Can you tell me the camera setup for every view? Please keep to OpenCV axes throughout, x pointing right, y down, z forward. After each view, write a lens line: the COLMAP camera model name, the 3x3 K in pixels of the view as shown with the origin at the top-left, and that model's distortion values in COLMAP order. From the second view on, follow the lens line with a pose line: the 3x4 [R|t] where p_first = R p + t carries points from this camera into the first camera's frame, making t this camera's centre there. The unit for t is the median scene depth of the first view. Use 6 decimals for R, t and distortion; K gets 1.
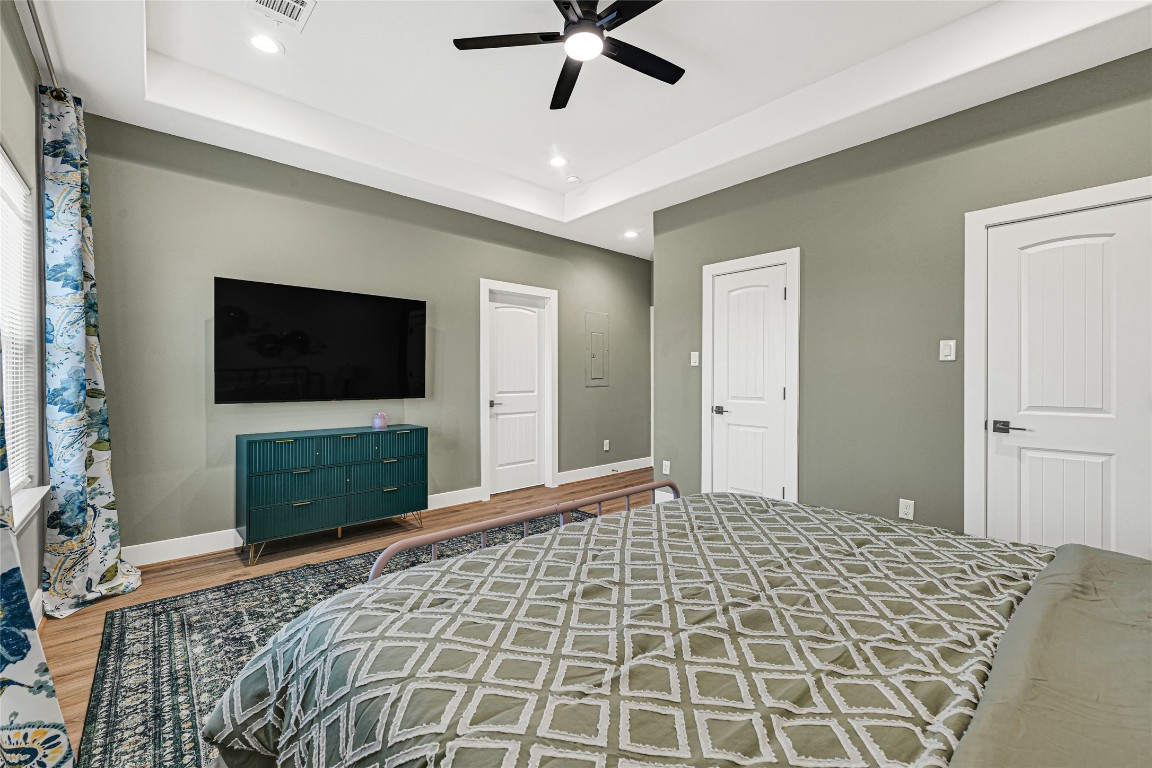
lens RADIAL K [[473.9, 0, 576.0], [0, 473.9, 384.0], [0, 0, 1]] dist [-0.000008, 0.000017]
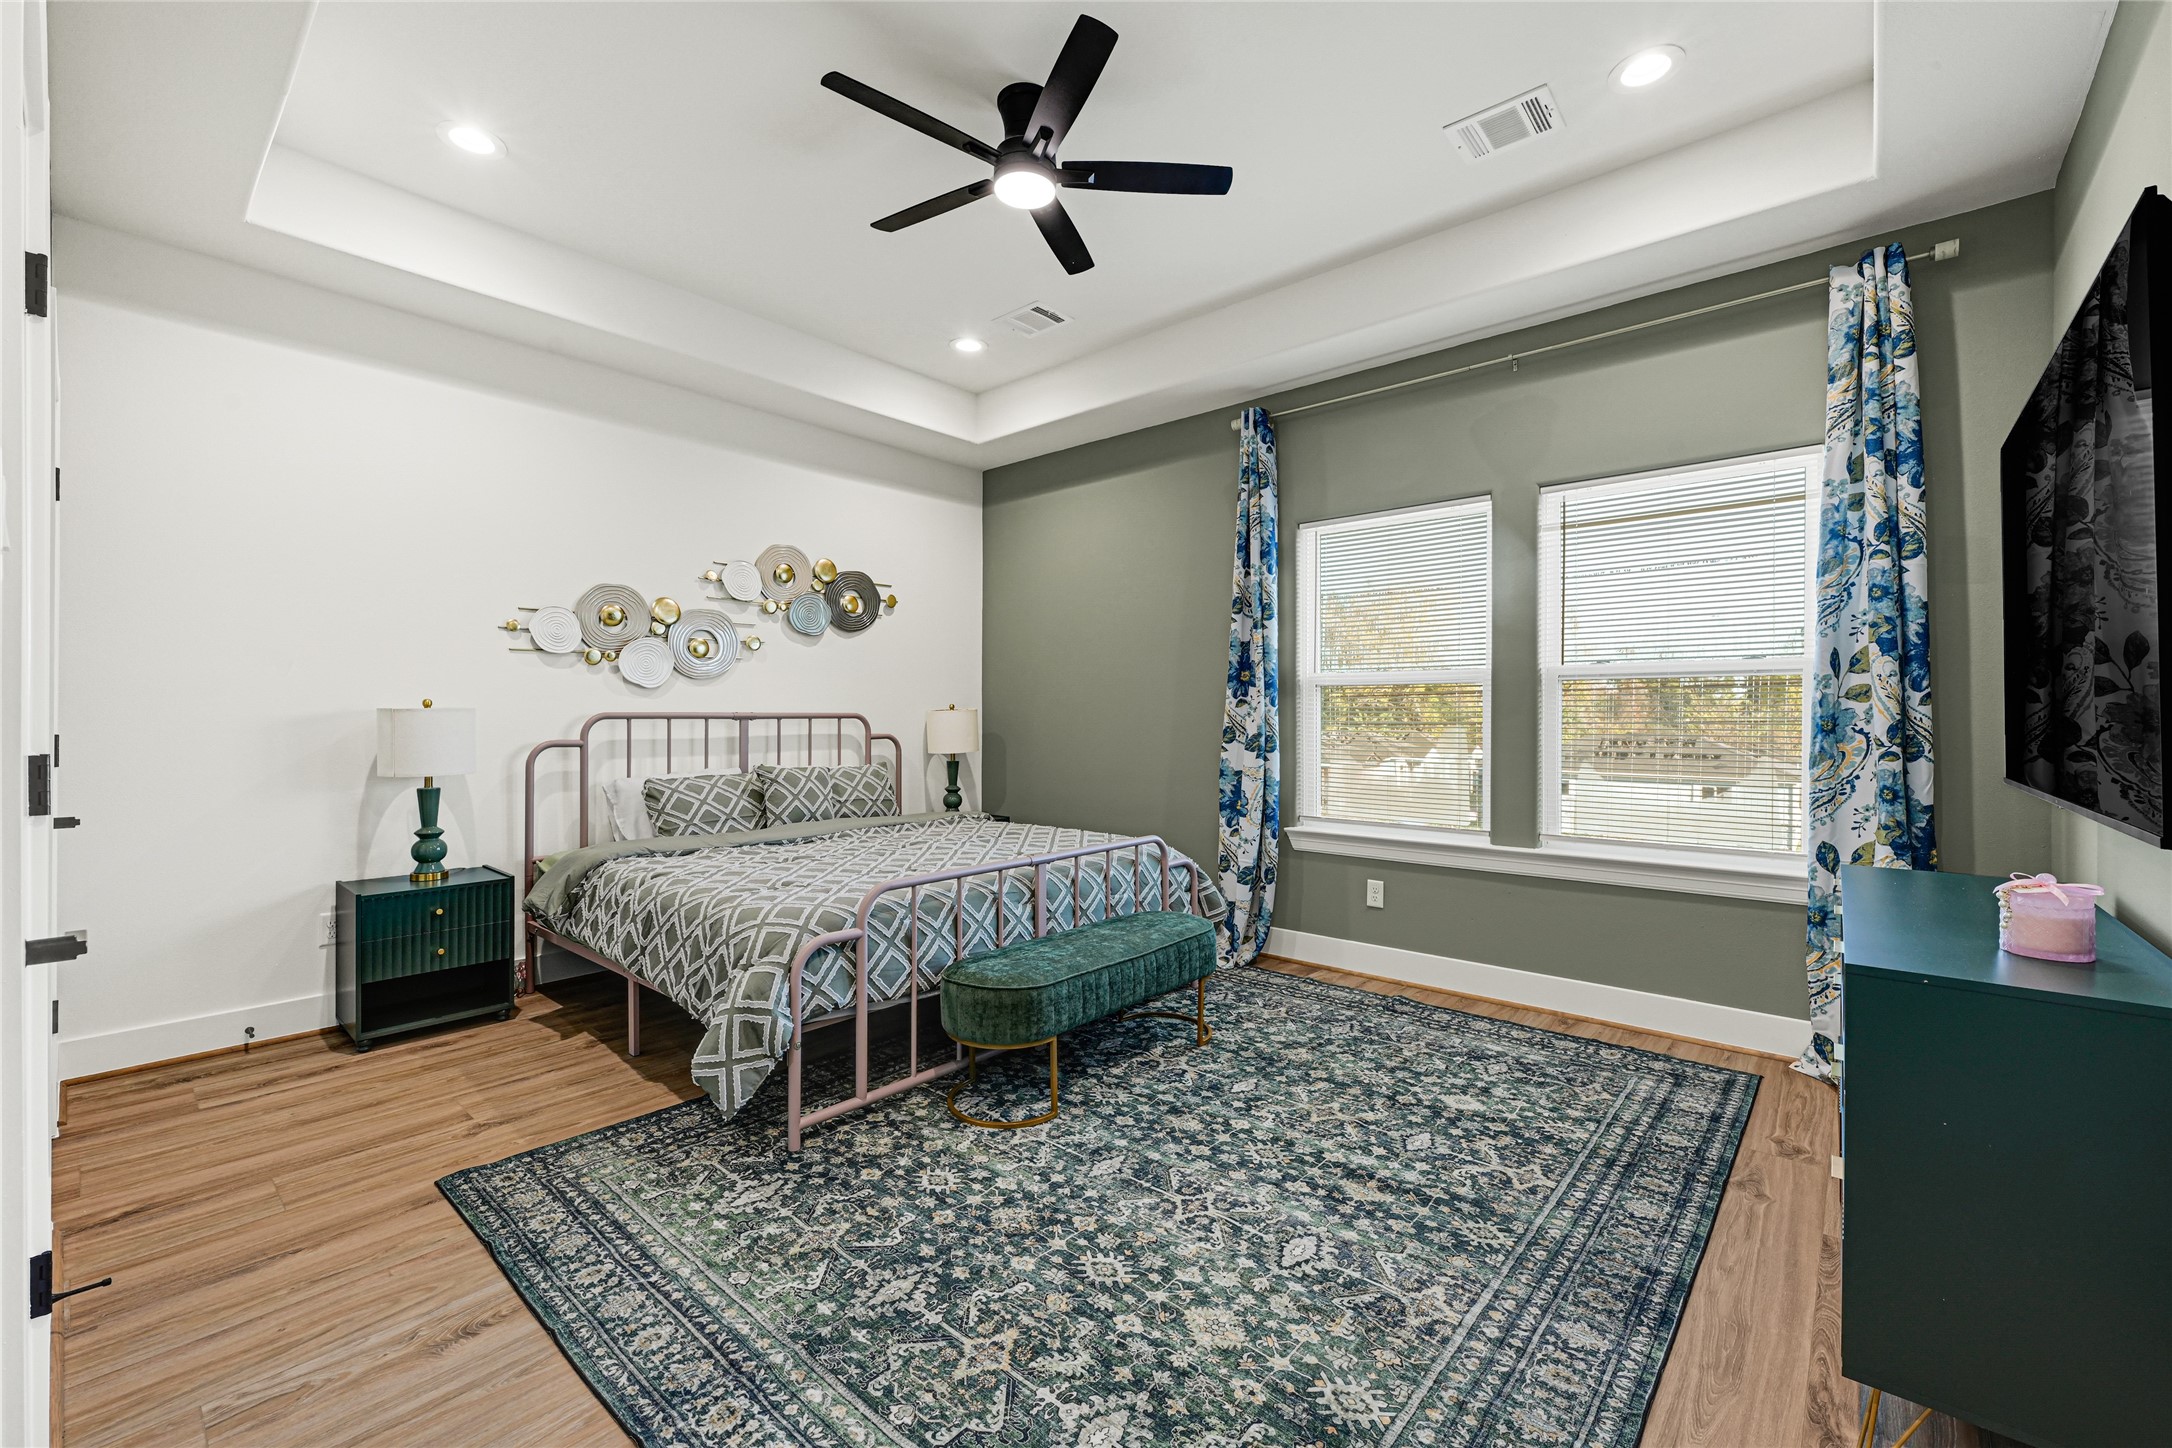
lens RADIAL K [[926.4, 0, 1086.0], [0, 926.4, 724.0], [0, 0, 1]] dist [0.000083, -0.000002]
pose [[-0.994847, 0.000573, -0.101386, 0.061657], [-0.001084, 0.999867, 0.016281, -0.022162], [0.101382, 0.016307, -0.994714, 2.221648]]
